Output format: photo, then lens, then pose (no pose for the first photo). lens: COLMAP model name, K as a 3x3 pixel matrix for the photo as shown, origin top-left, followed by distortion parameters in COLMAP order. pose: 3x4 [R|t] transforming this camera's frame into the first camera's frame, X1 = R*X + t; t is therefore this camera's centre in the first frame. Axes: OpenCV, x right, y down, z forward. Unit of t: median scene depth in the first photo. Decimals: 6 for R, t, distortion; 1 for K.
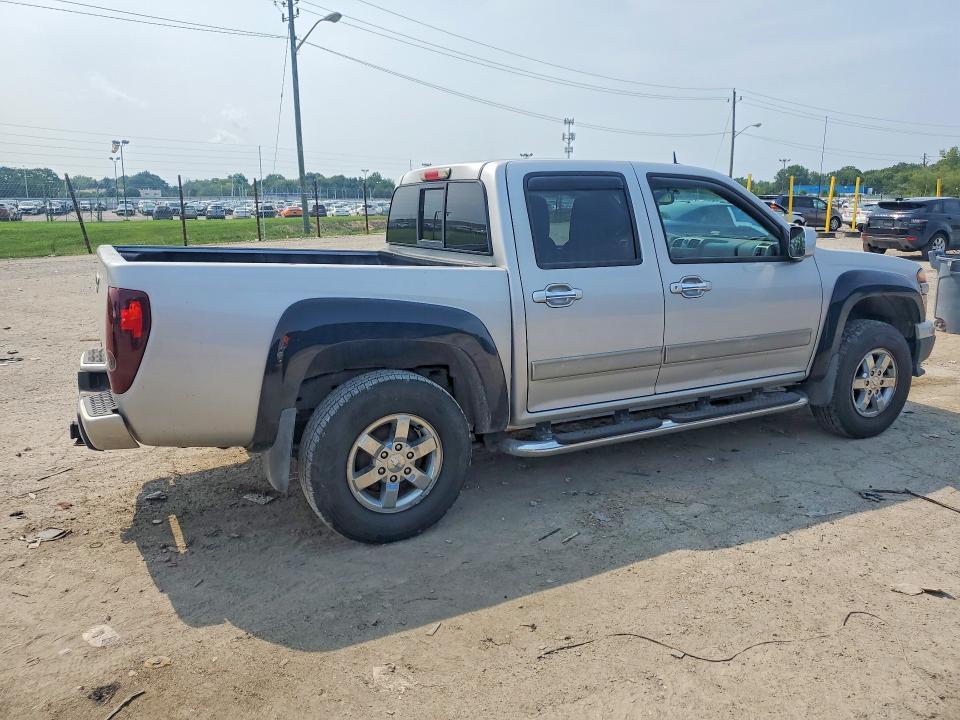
lens RADIAL K [[725.1, 0, 467.3], [0, 725.1, 358.3], [0, 0, 1]] dist [0.013995, 0.002952]
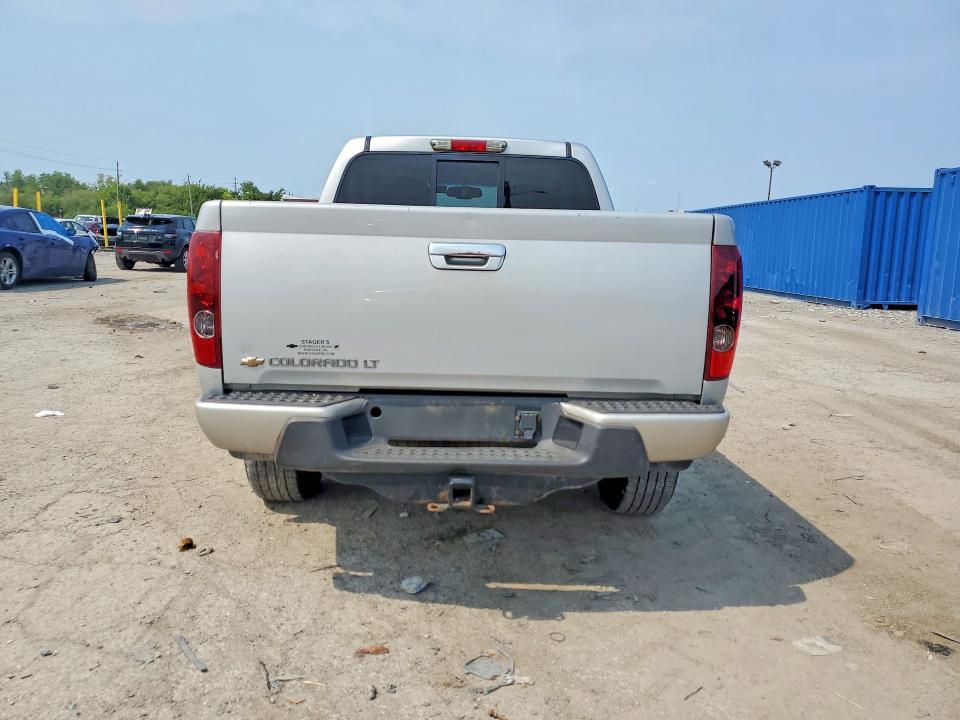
lens RADIAL K [[725.1, 0, 467.3], [0, 725.1, 358.3], [0, 0, 1]] dist [0.013995, 0.002952]
pose [[0.462278, -0.121090, 0.878428, -0.996975], [0.142295, 0.987924, 0.061301, -0.051849], [-0.875243, 0.096658, 0.473927, 0.641988]]
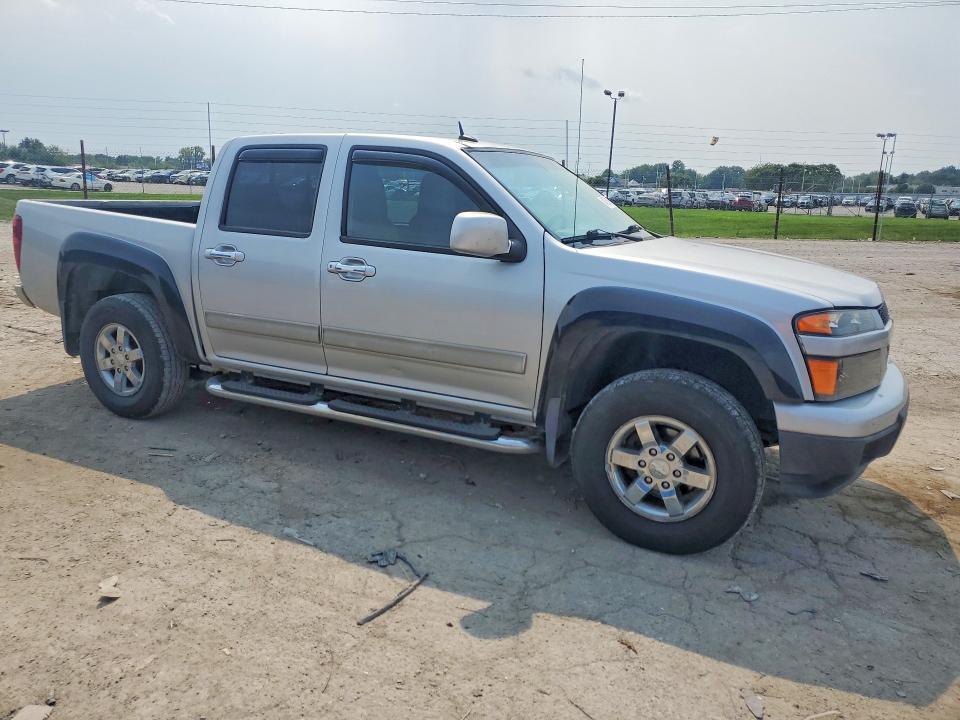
lens RADIAL K [[725.1, 0, 467.3], [0, 725.1, 358.3], [0, 0, 1]] dist [0.013995, 0.002952]
pose [[0.585052, 0.208727, -0.783675, 1.143752], [-0.203698, 0.973156, 0.107123, -0.116264], [0.784997, 0.096960, 0.611864, 0.562565]]
